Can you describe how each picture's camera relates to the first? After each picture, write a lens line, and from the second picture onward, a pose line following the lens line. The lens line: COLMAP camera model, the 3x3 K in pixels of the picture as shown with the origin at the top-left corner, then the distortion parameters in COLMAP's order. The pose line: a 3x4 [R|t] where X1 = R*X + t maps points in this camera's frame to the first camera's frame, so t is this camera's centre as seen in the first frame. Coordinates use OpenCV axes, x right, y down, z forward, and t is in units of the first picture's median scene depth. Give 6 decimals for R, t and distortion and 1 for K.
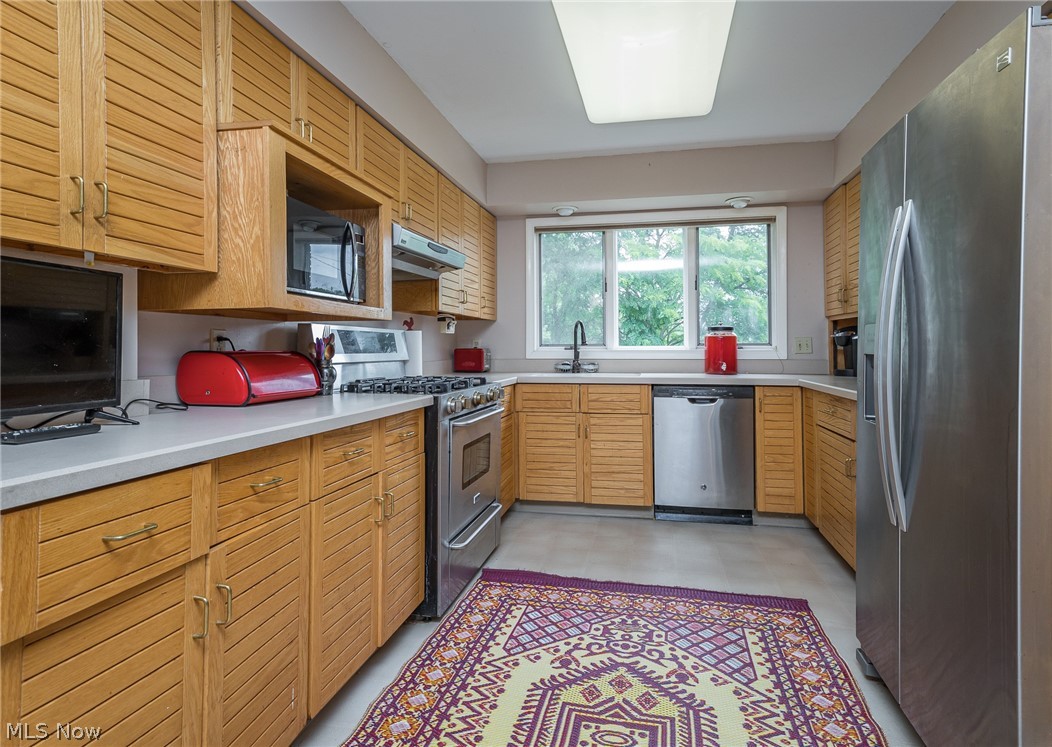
lens RADIAL K [[551.2, 0, 527.8], [0, 551.2, 354.5], [0, 0, 1]] dist [-0.000152, 0.000068]
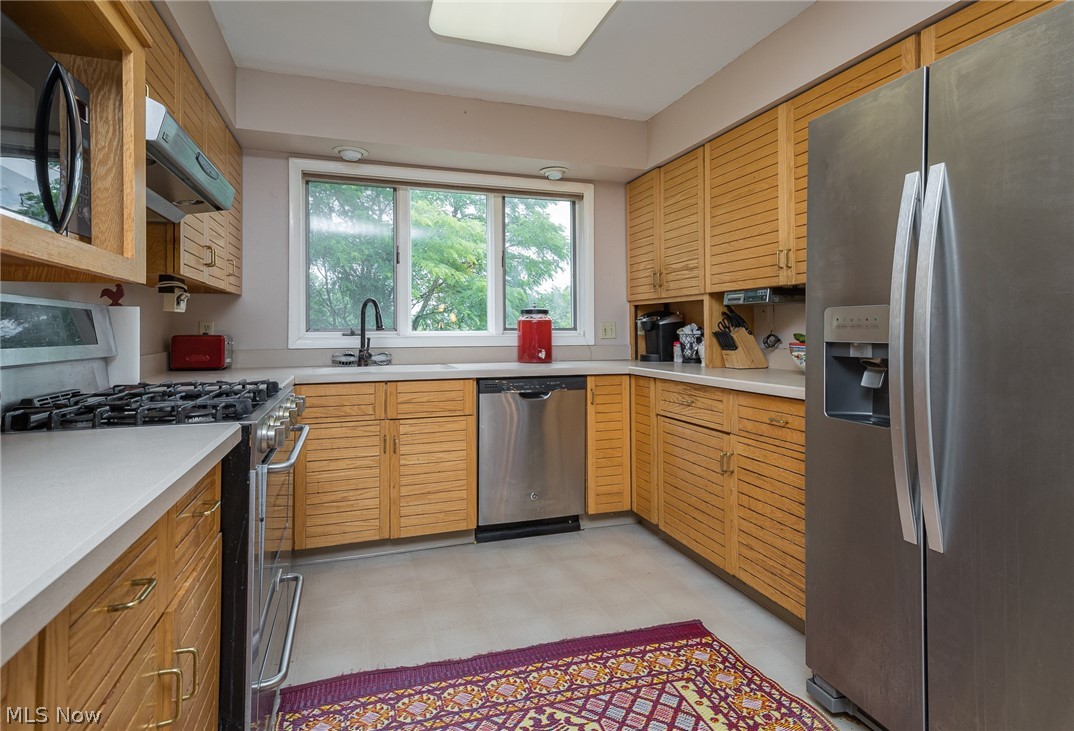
lens RADIAL K [[573.8, 0, 537.2], [0, 573.8, 326.4], [0, 0, 1]] dist [0.016419, 0.000088]
pose [[0.865992, 0.002991, 0.500049, -0.121715], [0.007343, 0.999798, -0.018697, -0.006084], [-0.500004, 0.019864, 0.865795, 0.213011]]
